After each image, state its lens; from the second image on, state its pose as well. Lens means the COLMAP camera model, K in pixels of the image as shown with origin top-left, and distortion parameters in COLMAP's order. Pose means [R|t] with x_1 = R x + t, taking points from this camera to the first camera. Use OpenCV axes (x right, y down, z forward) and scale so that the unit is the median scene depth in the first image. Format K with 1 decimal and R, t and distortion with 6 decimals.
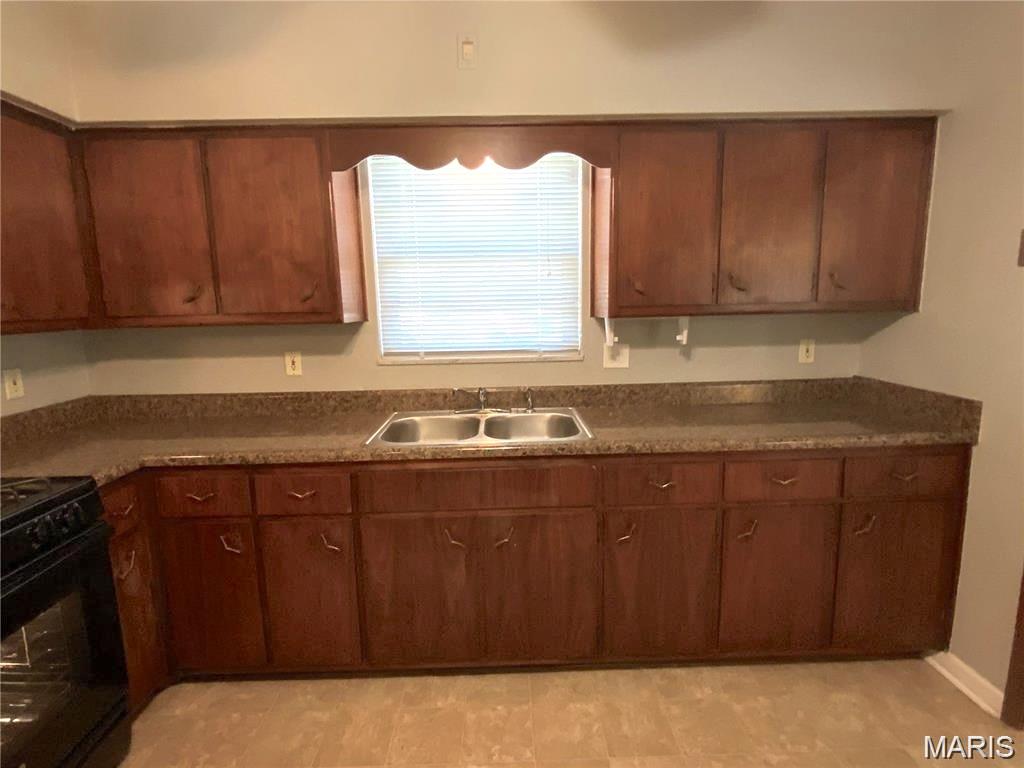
lens RADIAL K [[526.9, 0, 508.8], [0, 526.9, 378.4], [0, 0, 1]] dist [0.003758, -0.000424]
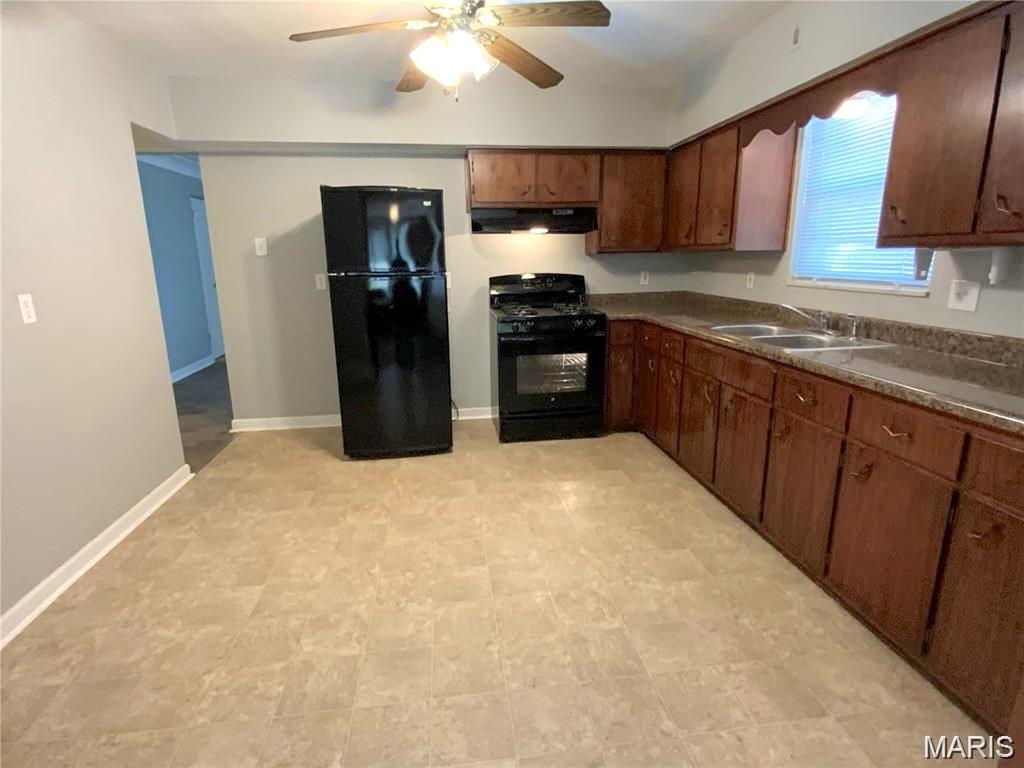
lens RADIAL K [[526.9, 0, 508.8], [0, 526.9, 378.4], [0, 0, 1]] dist [0.003758, -0.000424]
pose [[0.105359, 0.245363, -0.963689, 1.211092], [-0.129089, 0.964258, 0.231394, -0.020027], [0.986020, 0.100022, 0.133267, 0.207952]]
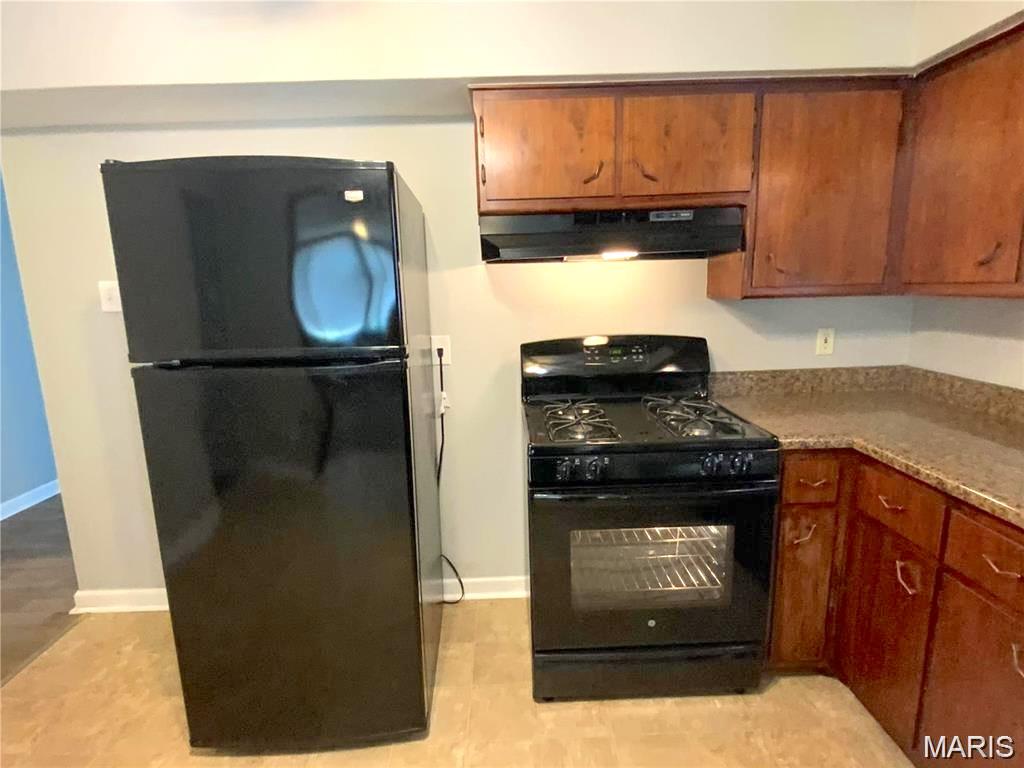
lens RADIAL K [[532.1, 0, 496.6], [0, 532.1, 383.3], [0, 0, 1]] dist [-0.012933, -0.000850]
pose [[-0.024276, 0.209341, -0.977541, 0.188712], [-0.110918, 0.971228, 0.210744, -0.063235], [0.993533, 0.113543, -0.000358, 0.329582]]
